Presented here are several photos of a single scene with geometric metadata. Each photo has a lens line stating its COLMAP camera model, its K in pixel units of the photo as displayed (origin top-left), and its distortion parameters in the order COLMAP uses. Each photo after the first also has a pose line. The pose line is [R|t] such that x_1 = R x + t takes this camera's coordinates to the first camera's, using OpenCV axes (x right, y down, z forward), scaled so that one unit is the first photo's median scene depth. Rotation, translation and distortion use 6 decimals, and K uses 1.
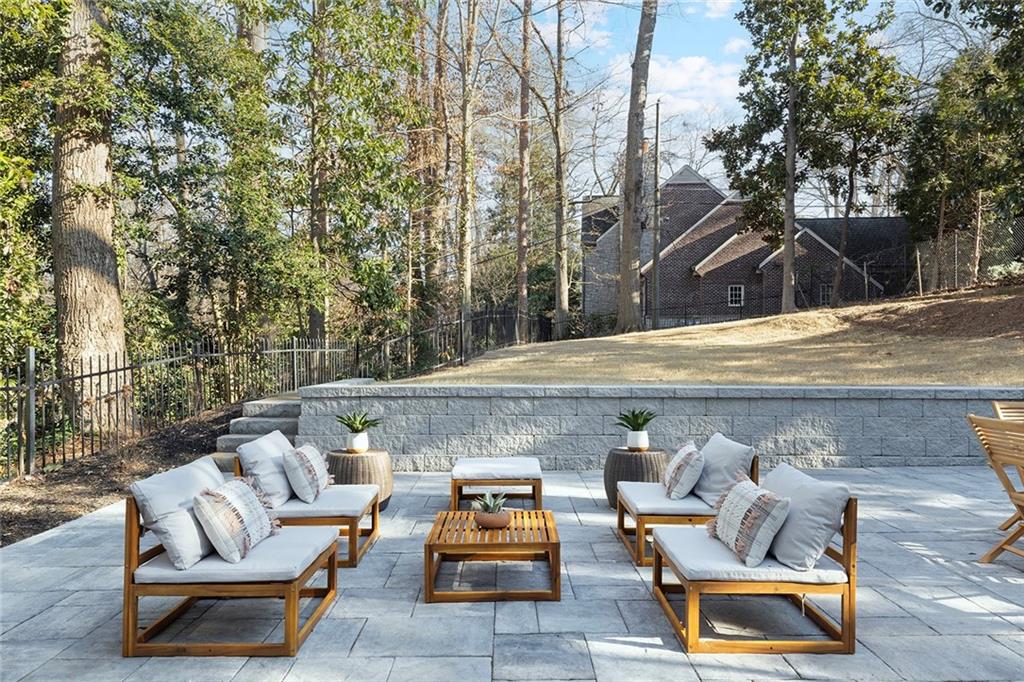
lens RADIAL K [[669.7, 0, 511.2], [0, 669.7, 341.5], [0, 0, 1]] dist [0.001277, 0.000788]
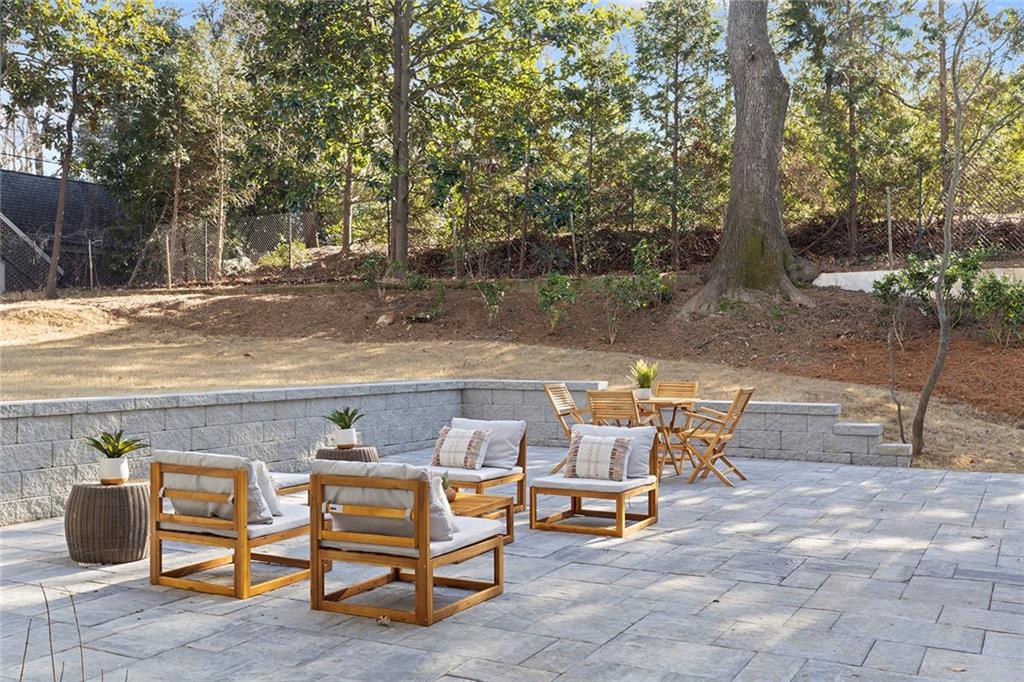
lens RADIAL K [[974.3, 0, 513.6], [0, 974.3, 342.8], [0, 0, 1]] dist [0.015270, 0.000000]
pose [[0.478457, 0.002587, 0.878107, -0.355405], [-0.004096, 0.999991, -0.000714, 0.000851], [-0.878102, -0.003255, 0.478463, 0.023032]]
